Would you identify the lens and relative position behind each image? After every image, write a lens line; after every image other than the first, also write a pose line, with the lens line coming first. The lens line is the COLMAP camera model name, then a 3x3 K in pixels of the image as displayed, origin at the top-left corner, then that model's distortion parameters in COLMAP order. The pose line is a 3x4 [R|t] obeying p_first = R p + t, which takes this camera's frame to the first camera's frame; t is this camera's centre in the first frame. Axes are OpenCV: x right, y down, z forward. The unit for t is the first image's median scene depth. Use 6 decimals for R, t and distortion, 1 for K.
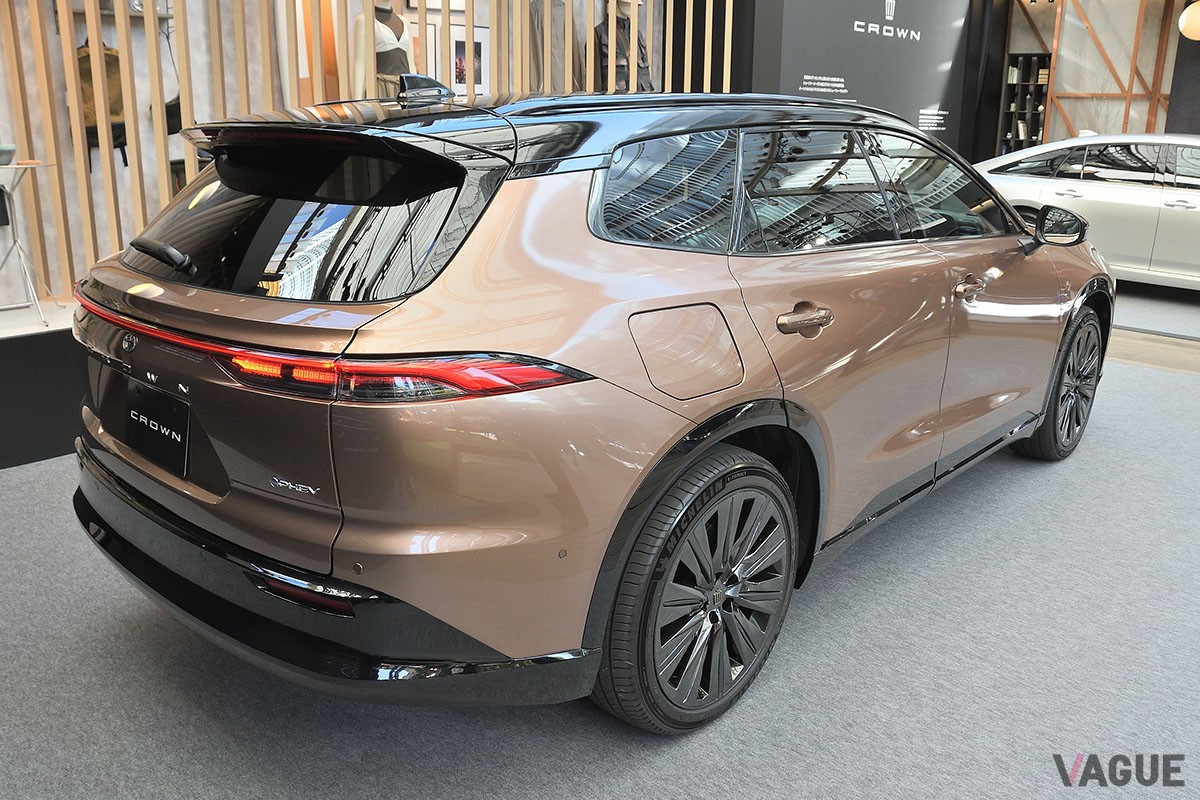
lens RADIAL K [[990.0, 0, 600.0], [0, 990.0, 400.0], [0, 0, 1]] dist [-0.178811, 0.131140]
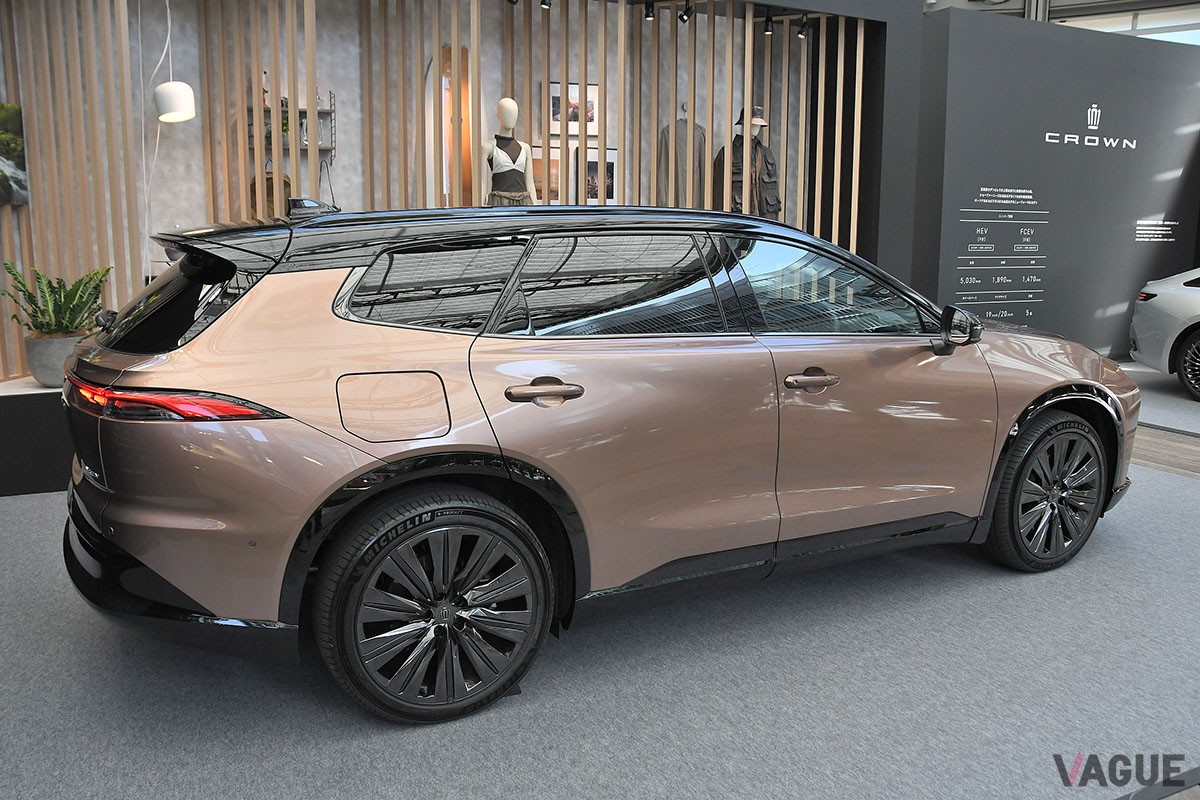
lens RADIAL K [[957.9, 0, 600.0], [0, 957.9, 400.0], [0, 0, 1]] dist [-0.177521, 0.141145]
pose [[0.939168, 0.055223, -0.338988, 0.305415], [-0.090248, 0.991985, -0.088434, 0.010846], [0.331388, 0.113648, 0.936625, -0.028070]]
